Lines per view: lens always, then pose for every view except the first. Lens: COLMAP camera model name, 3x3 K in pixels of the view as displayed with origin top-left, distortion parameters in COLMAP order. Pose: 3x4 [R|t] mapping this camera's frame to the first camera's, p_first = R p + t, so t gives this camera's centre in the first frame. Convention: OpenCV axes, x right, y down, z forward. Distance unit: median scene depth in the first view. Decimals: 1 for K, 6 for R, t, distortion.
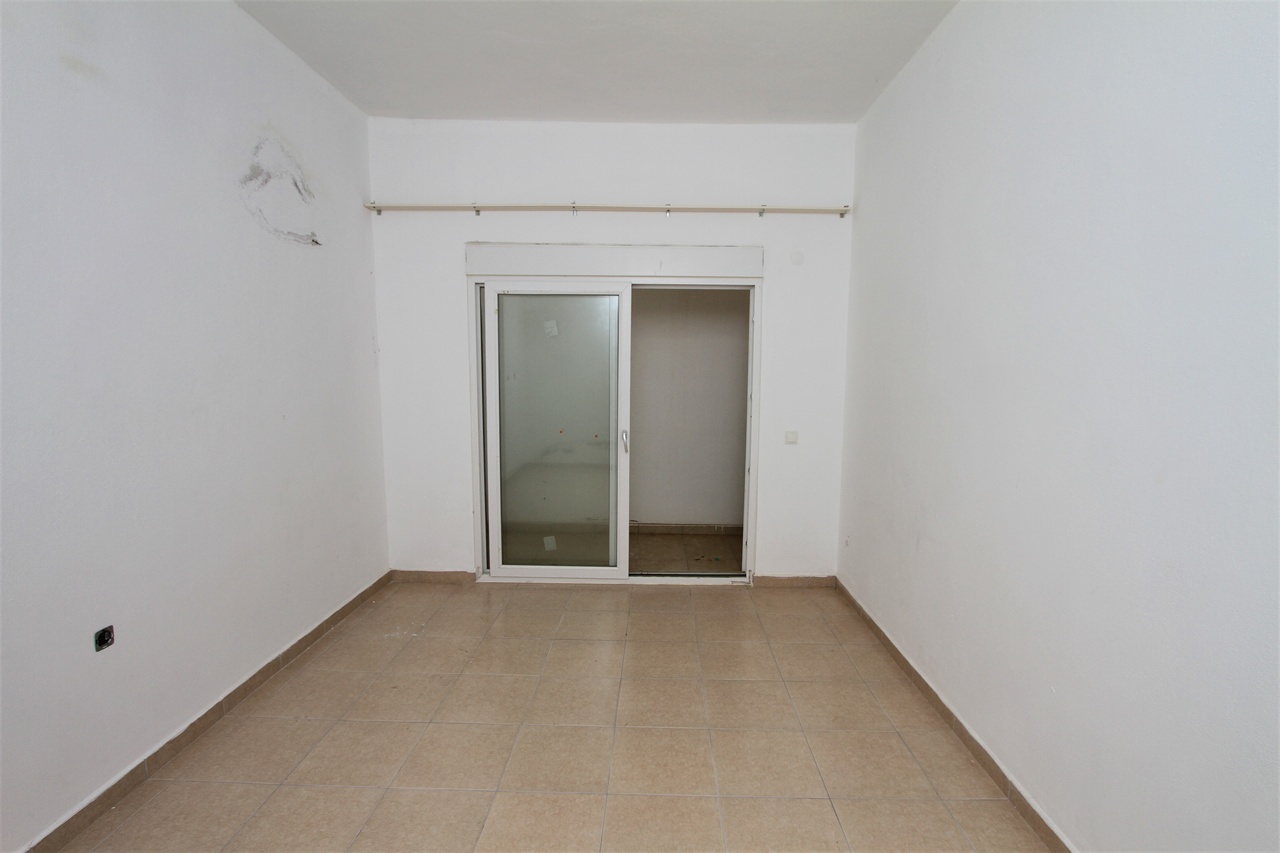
lens RADIAL K [[587.1, 0, 622.9], [0, 587.1, 431.4], [0, 0, 1]] dist [-0.026913, 0.004860]
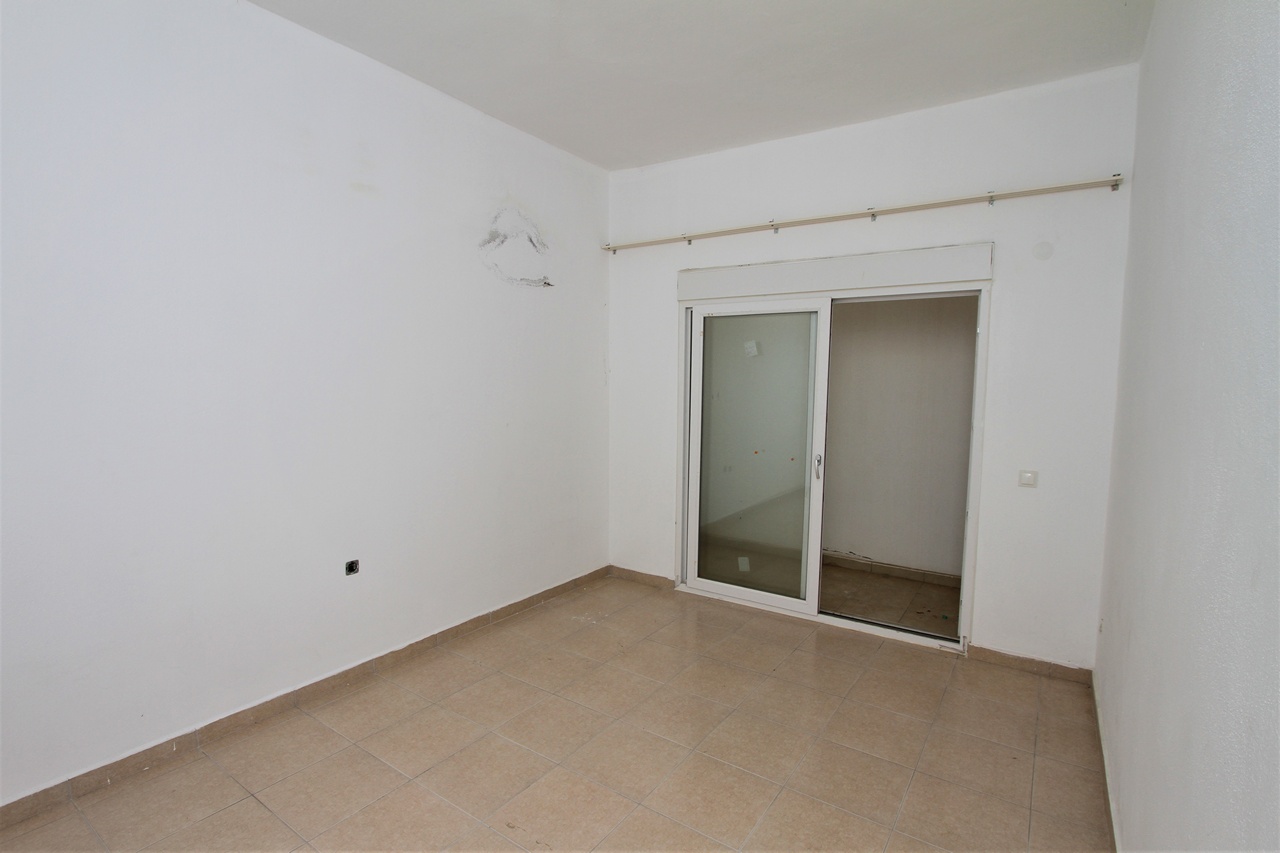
lens RADIAL K [[587.1, 0, 622.9], [0, 587.1, 431.4], [0, 0, 1]] dist [-0.026913, 0.004860]
pose [[0.840117, 0.046538, -0.540405, 0.241377], [-0.063890, 0.997867, -0.013391, -0.007119], [0.538630, 0.045776, 0.841298, 0.048947]]
